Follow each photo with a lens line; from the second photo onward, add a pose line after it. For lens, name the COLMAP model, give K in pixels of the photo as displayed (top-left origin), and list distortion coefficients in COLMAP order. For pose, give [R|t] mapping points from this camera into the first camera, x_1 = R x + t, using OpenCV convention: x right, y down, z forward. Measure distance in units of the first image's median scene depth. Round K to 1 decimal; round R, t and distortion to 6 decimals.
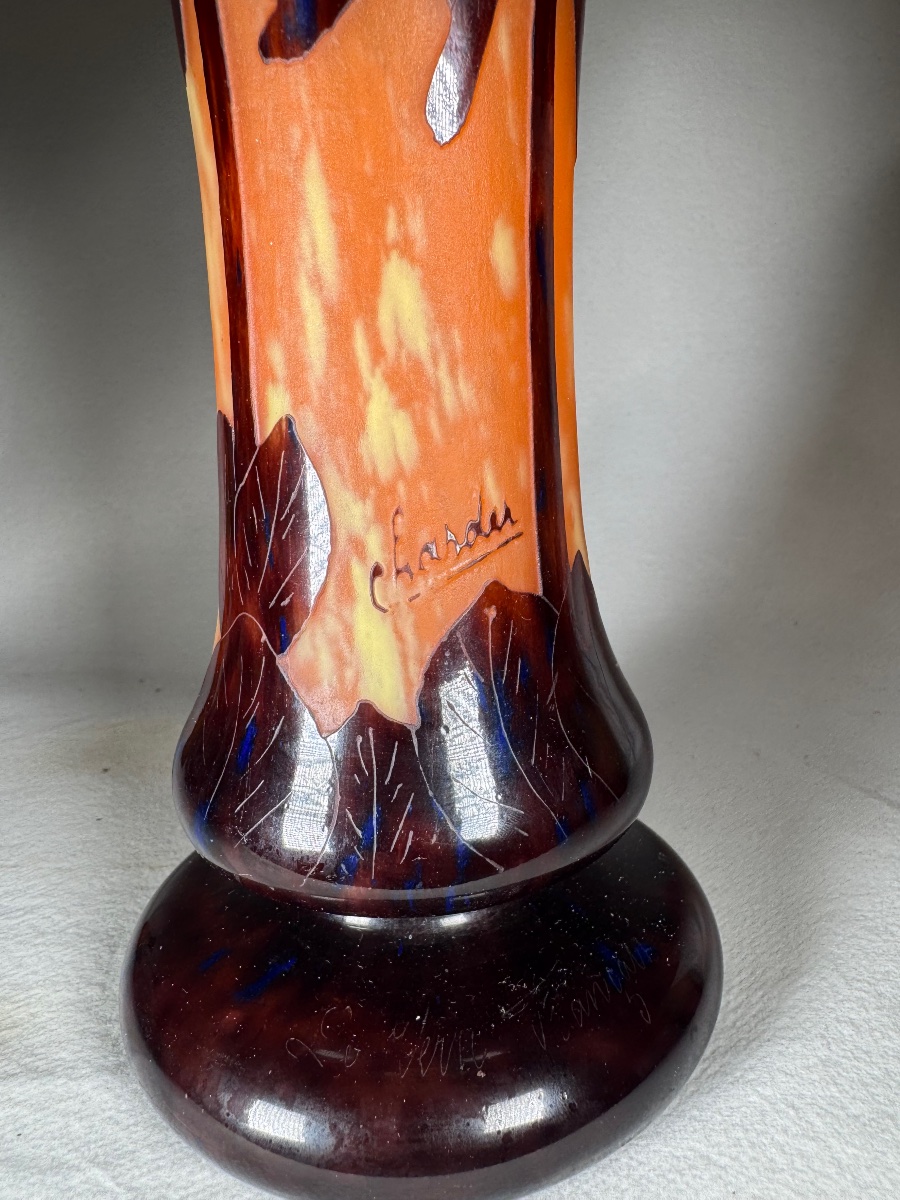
lens RADIAL K [[838.1, 0, 448.7], [0, 838.1, 597.1], [0, 0, 1]] dist [-0.044856, 0.109056]
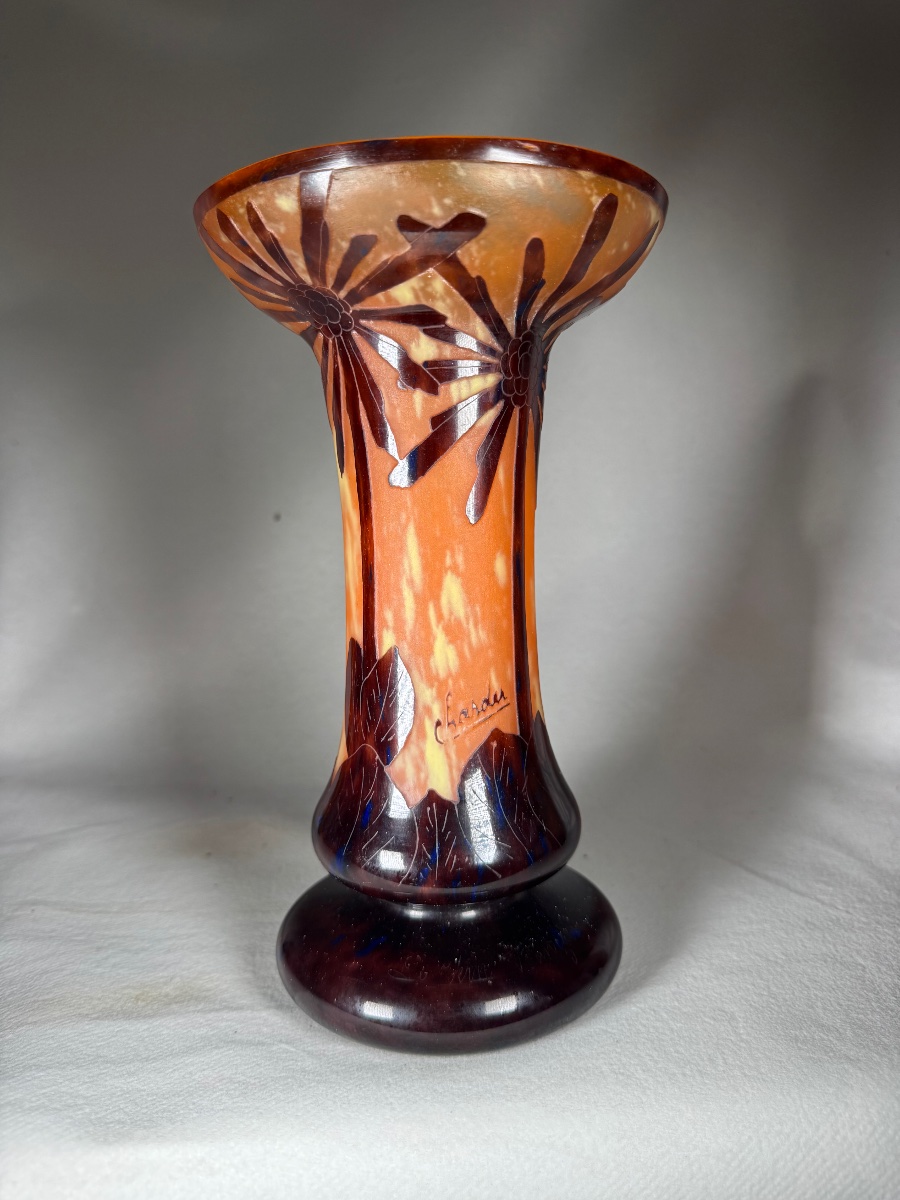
lens RADIAL K [[1003.2, 0, 450.0], [0, 1003.2, 600.0], [0, 0, 1]] dist [0.016308, 0.011849]
pose [[0.998533, 0.008770, 0.053427, -0.185530], [-0.002772, 0.993780, -0.111323, -0.056600], [-0.054071, 0.111012, 0.992347, -1.404708]]
